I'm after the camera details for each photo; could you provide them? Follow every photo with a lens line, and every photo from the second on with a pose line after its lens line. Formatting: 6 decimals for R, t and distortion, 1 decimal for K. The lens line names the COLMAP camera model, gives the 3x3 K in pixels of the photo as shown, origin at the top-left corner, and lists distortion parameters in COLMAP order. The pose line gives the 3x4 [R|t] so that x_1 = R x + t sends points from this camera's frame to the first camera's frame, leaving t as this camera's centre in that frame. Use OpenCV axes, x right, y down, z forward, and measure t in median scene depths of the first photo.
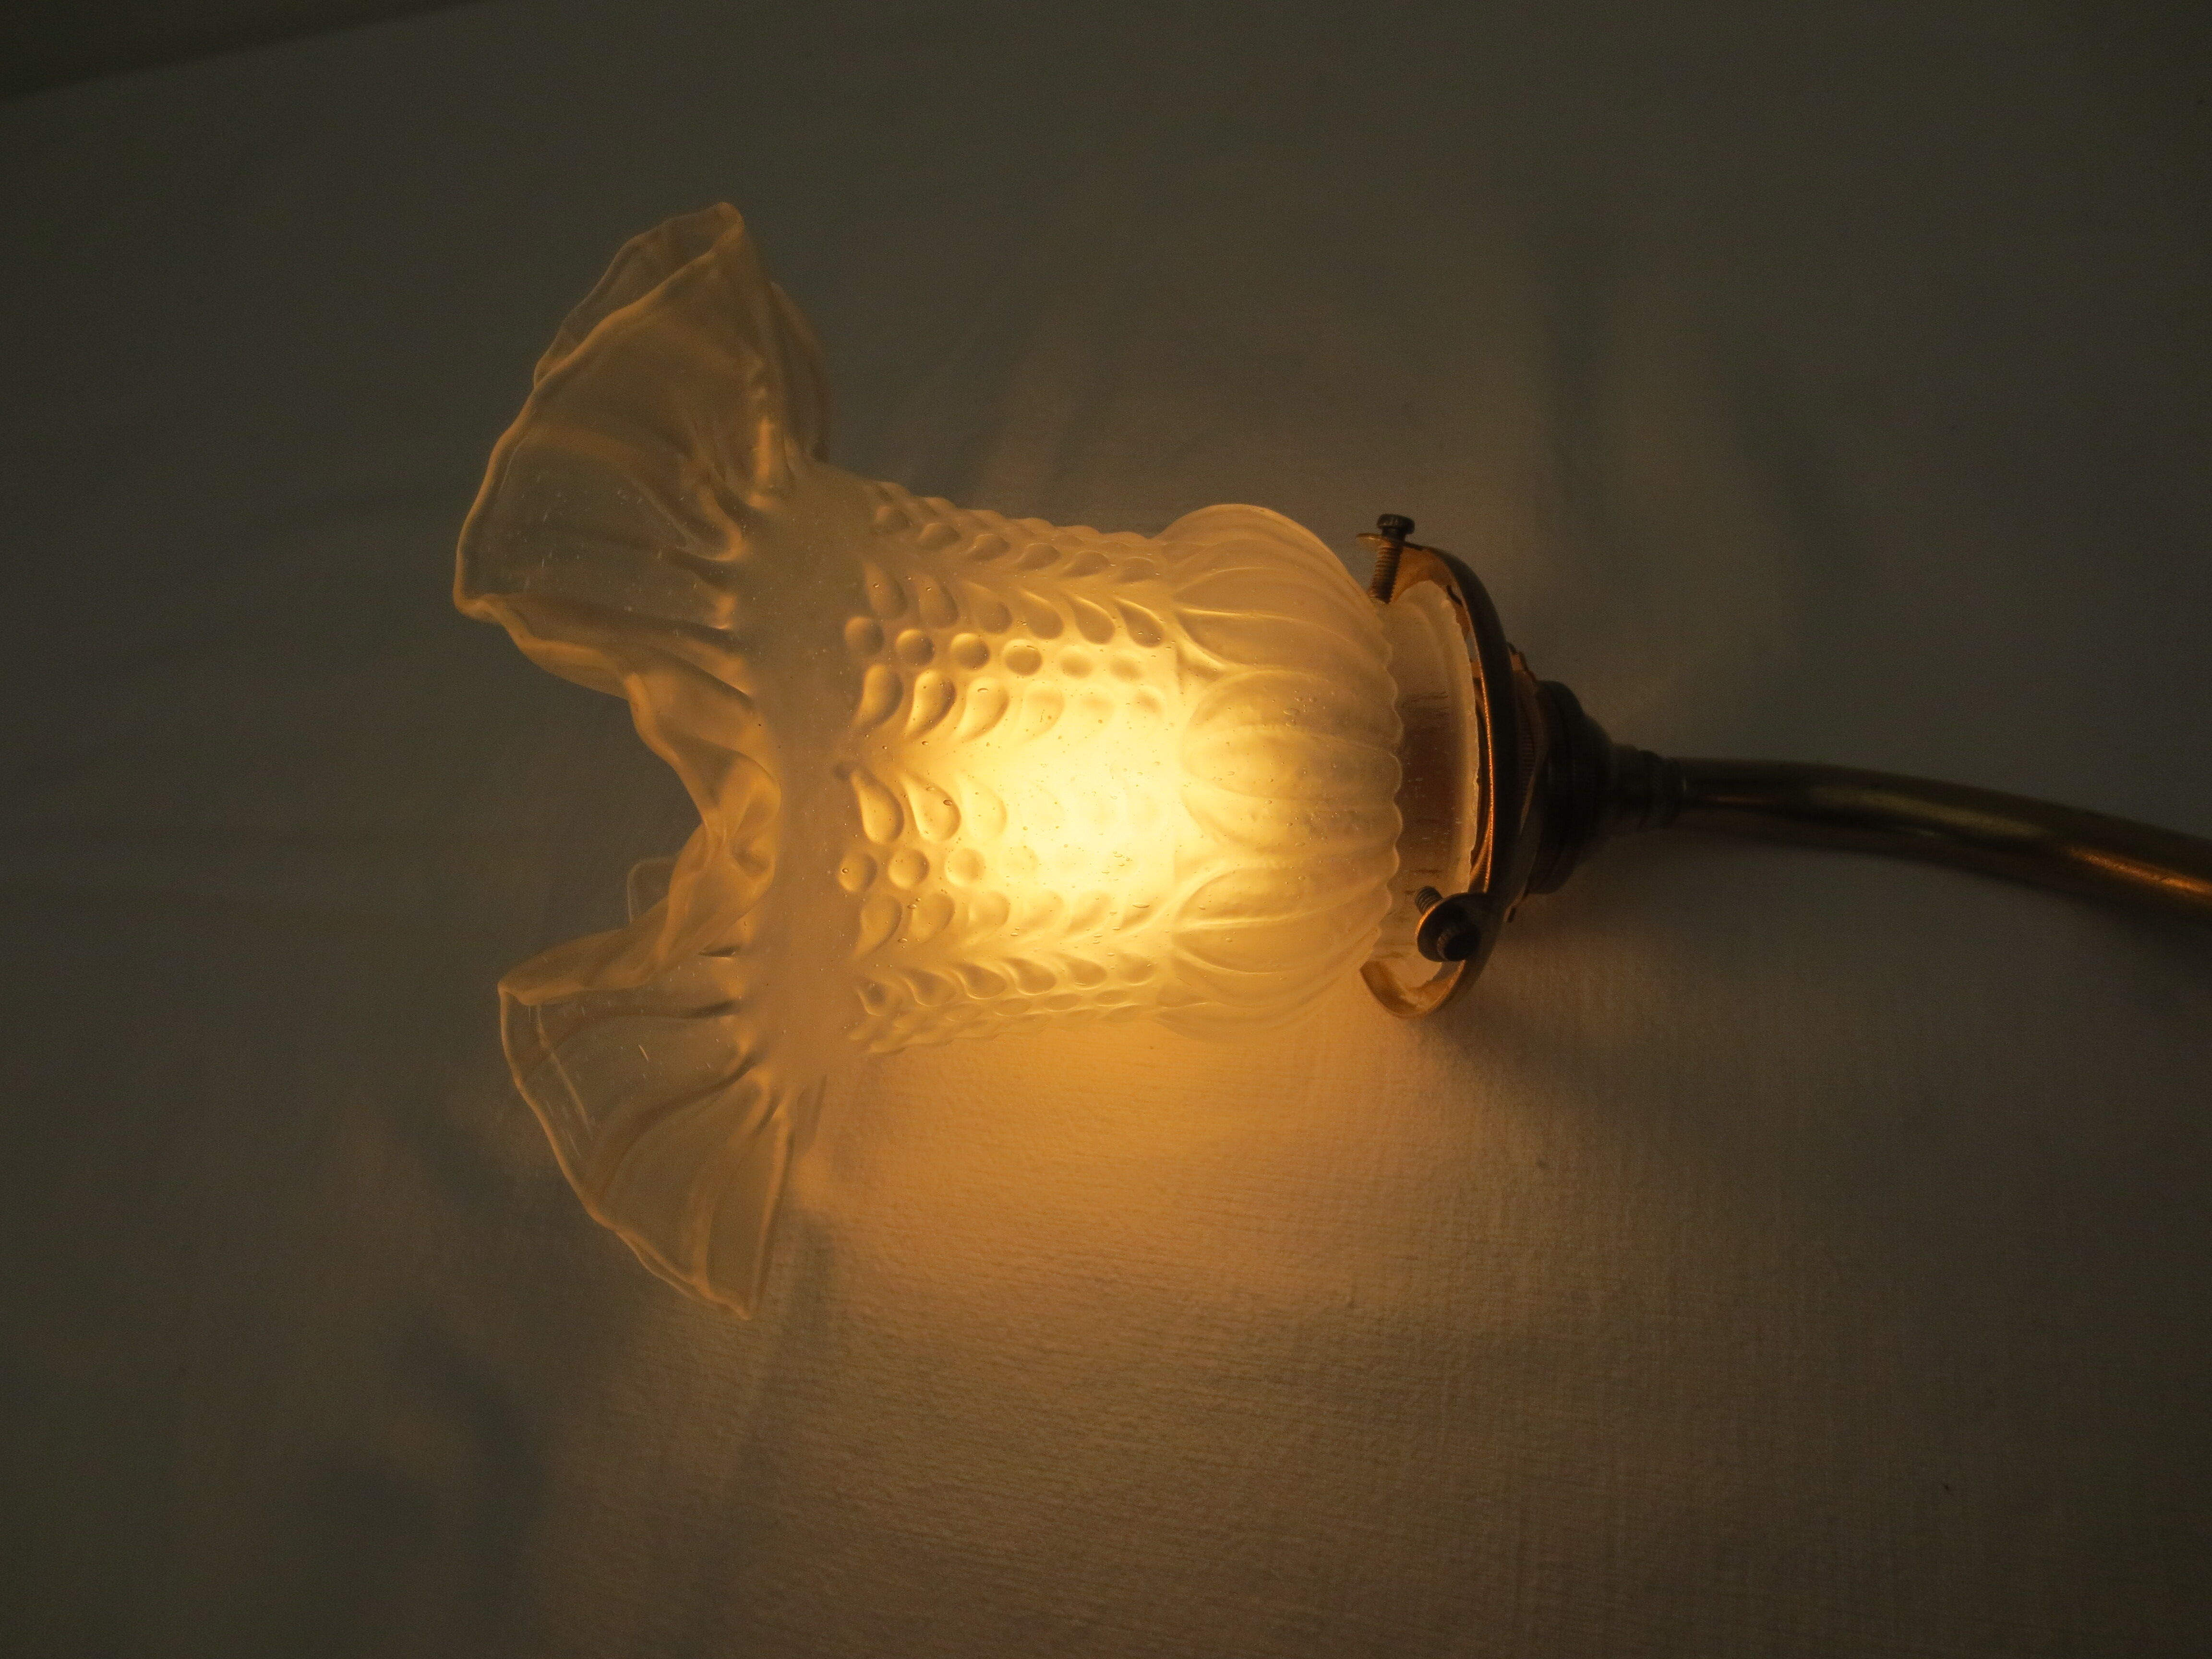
lens RADIAL K [[1539.7, 0, 1112.9], [0, 1539.7, 840.3], [0, 0, 1]] dist [-0.036670, 0.008659]
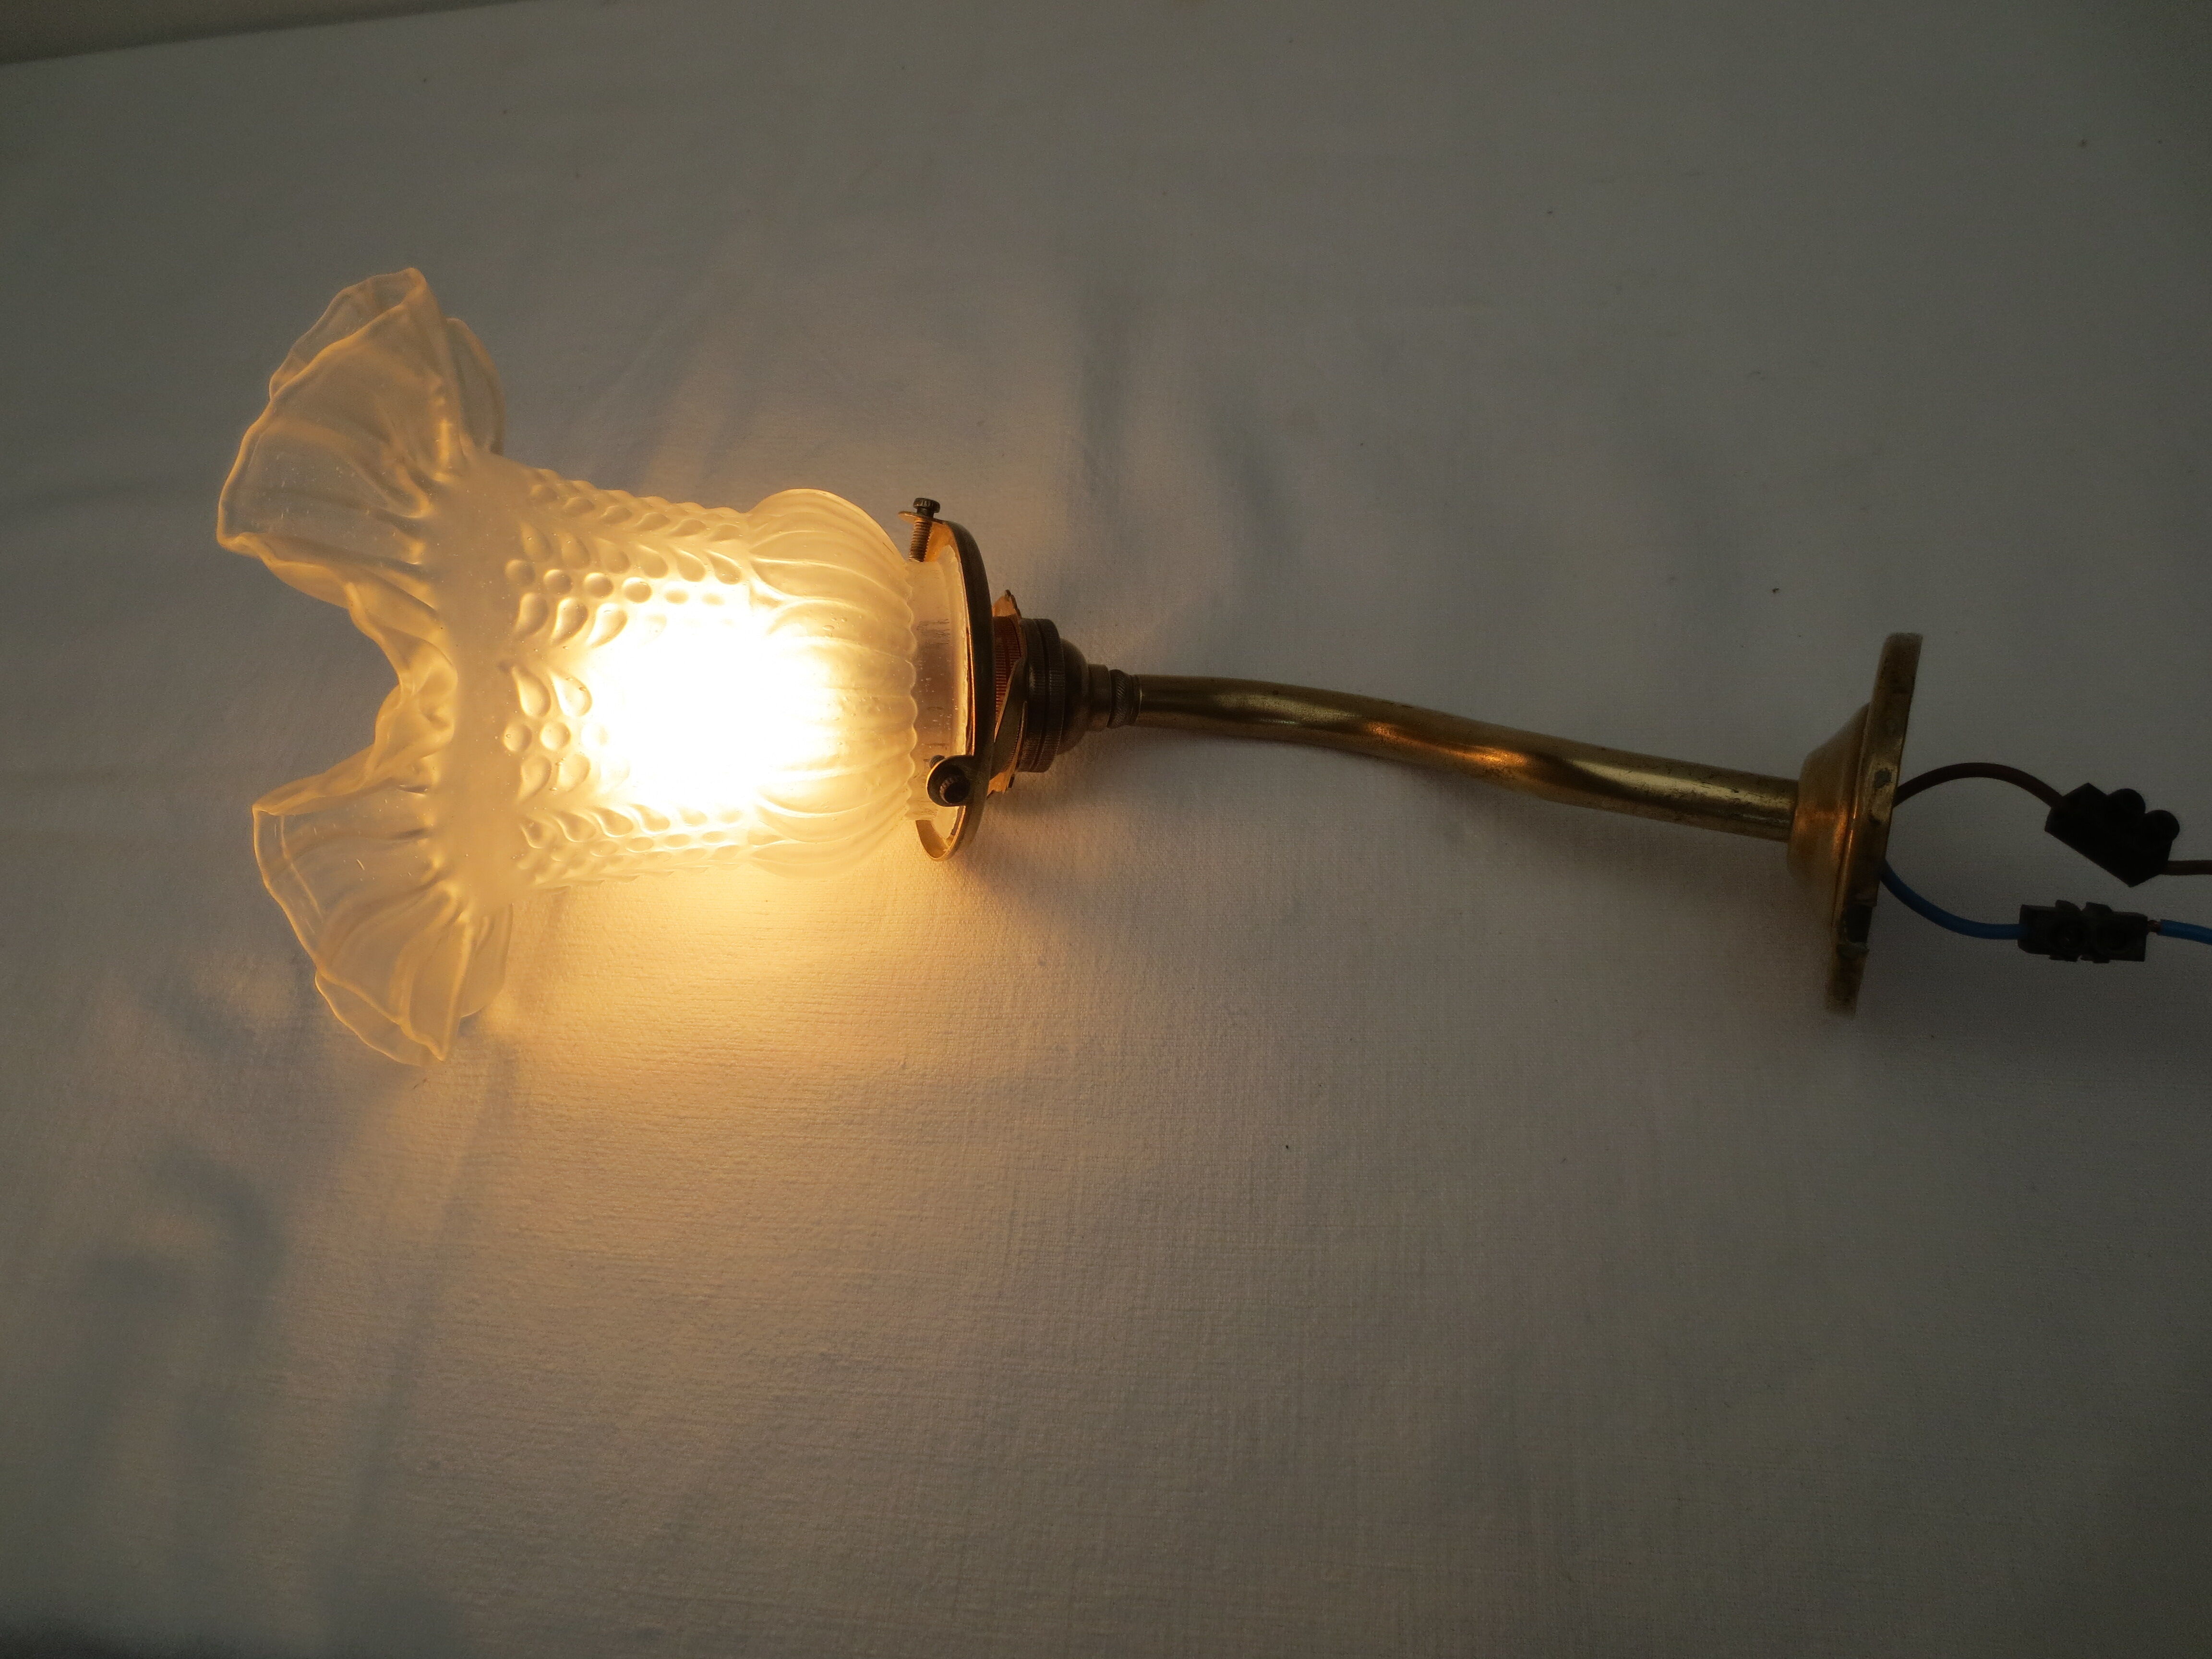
lens RADIAL K [[1539.7, 0, 1110.5], [0, 1539.7, 842.0], [0, 0, 1]] dist [-0.036670, 0.008659]
pose [[0.987410, -0.019225, 0.157011, 0.133987], [0.021375, 0.999699, -0.012016, 0.128862], [-0.156733, 0.015221, 0.987524, -0.428301]]
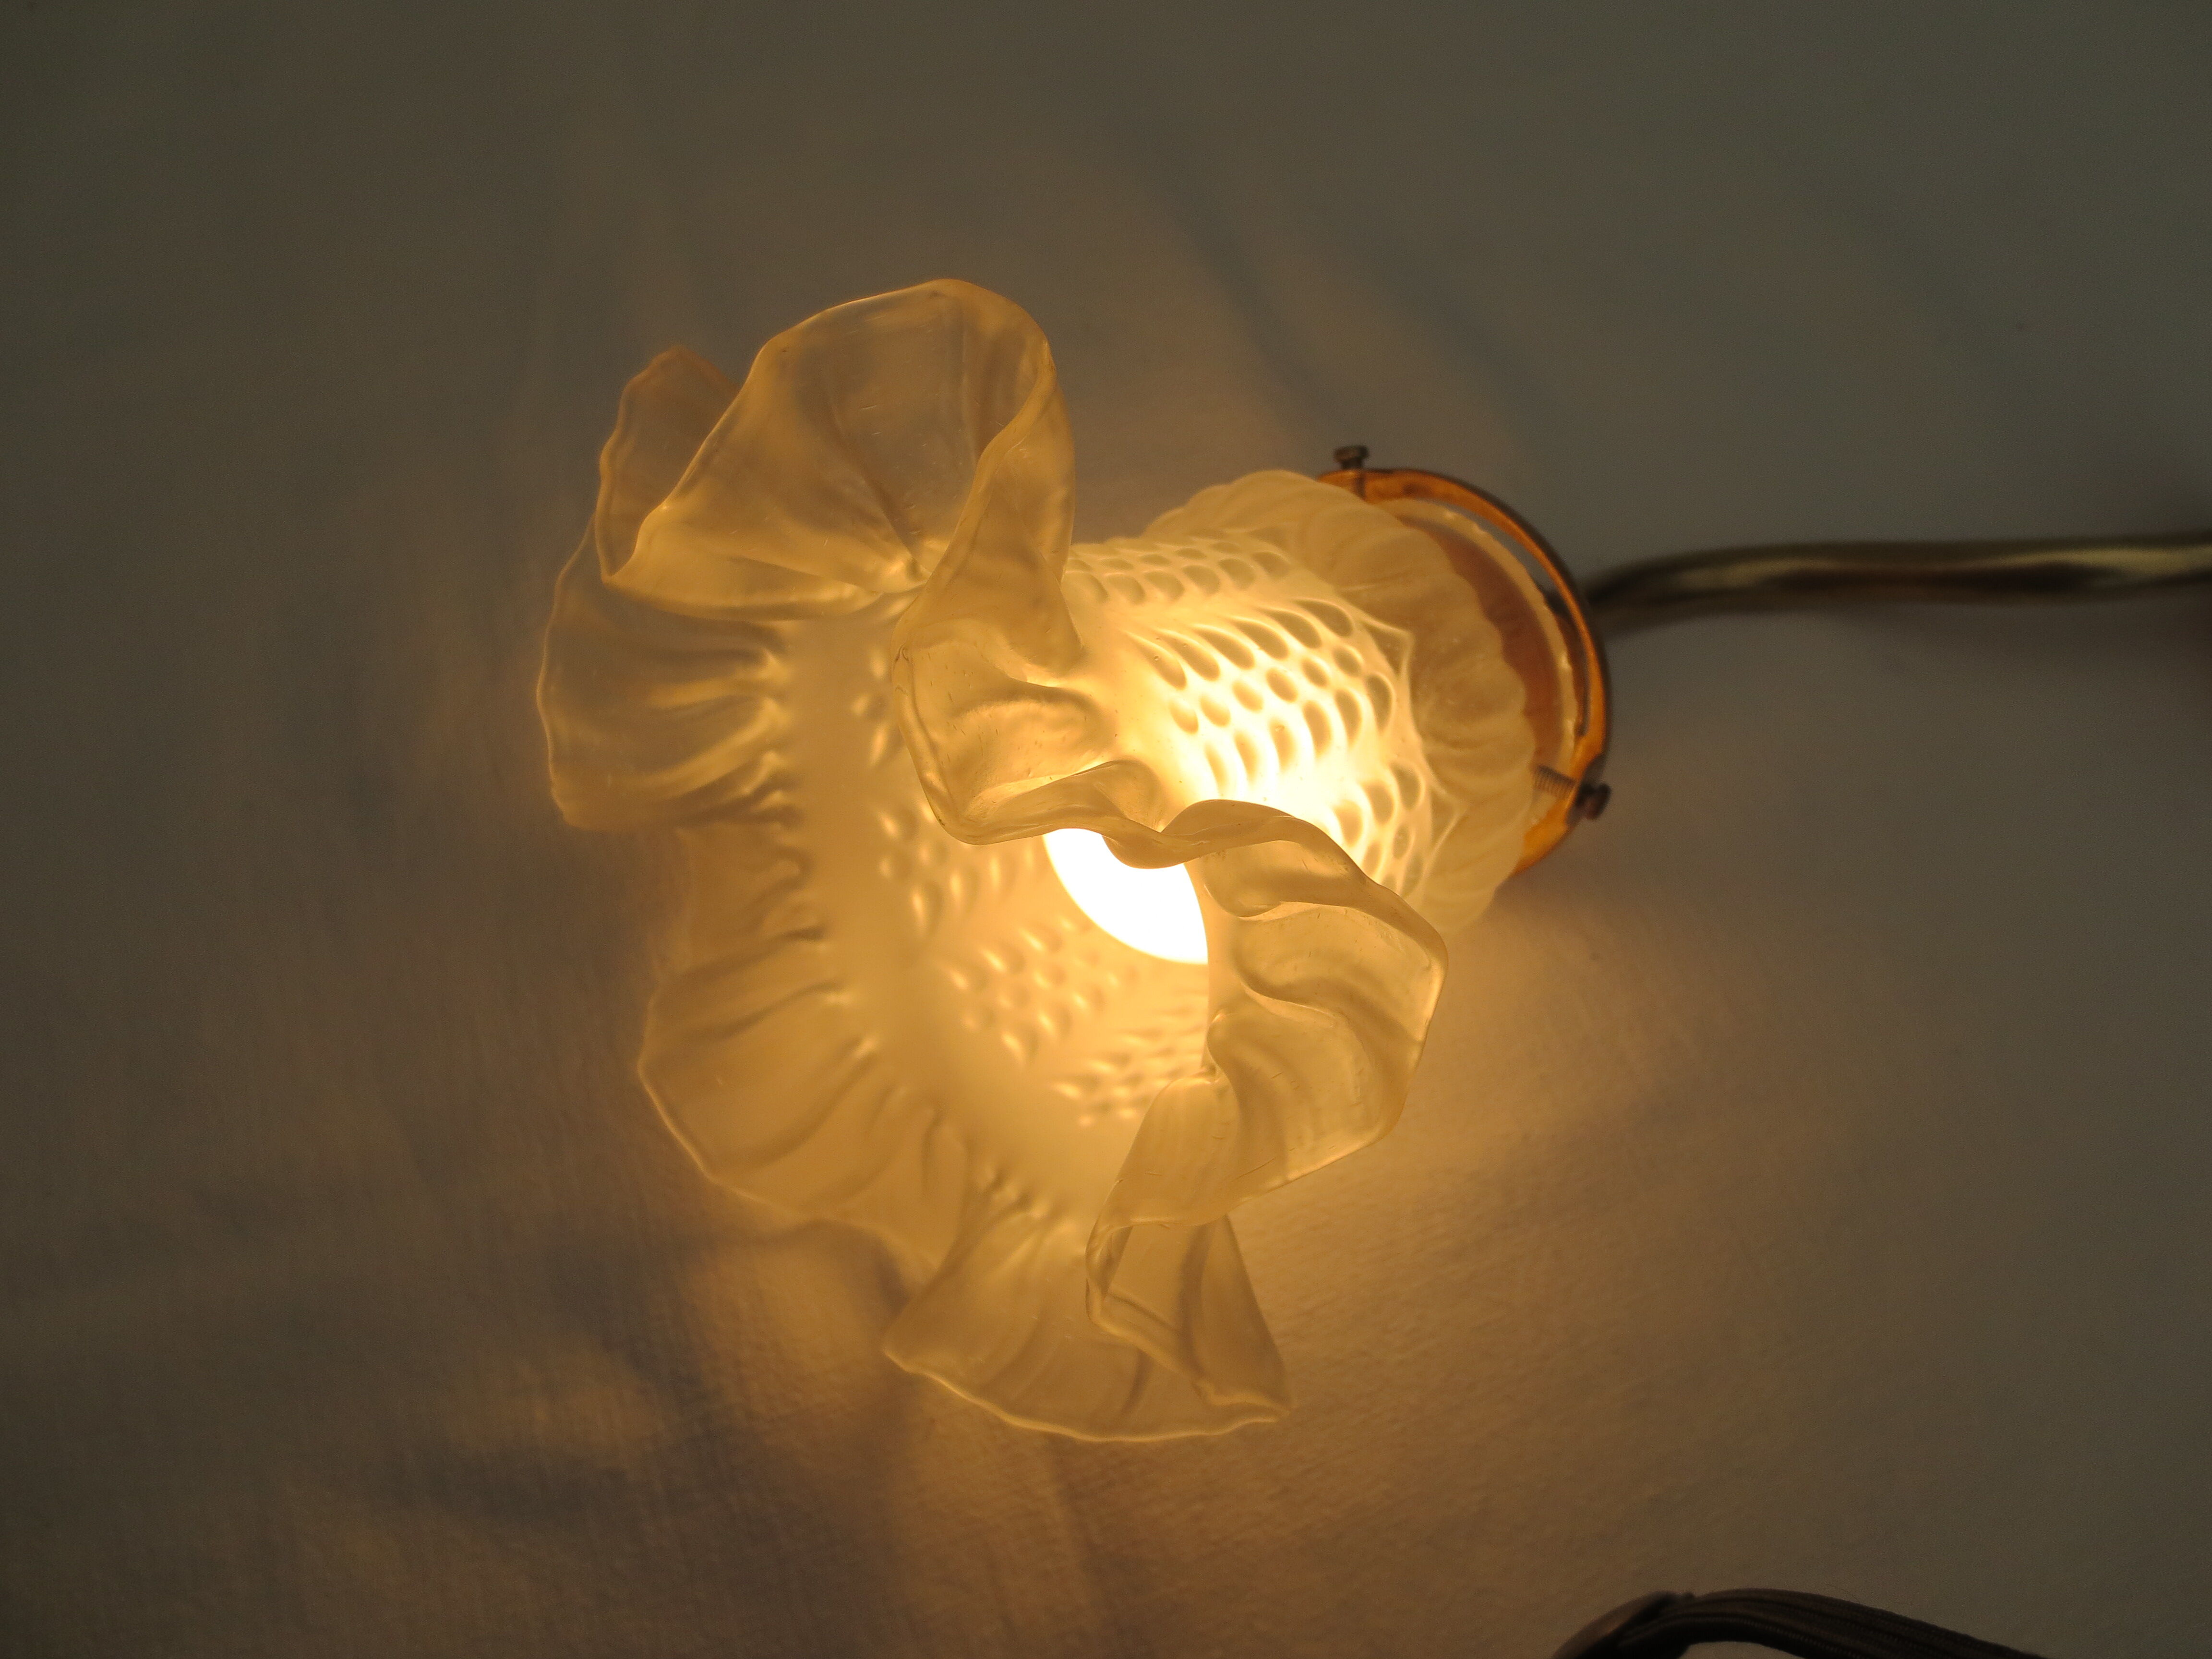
lens RADIAL K [[1539.7, 0, 1100.5], [0, 1539.7, 825.8], [0, 0, 1]] dist [-0.036670, 0.008659]
pose [[0.801581, -0.357798, 0.479007, -0.593670], [0.308092, 0.933797, 0.181939, -0.228921], [-0.512393, 0.001739, 0.858749, 0.199330]]
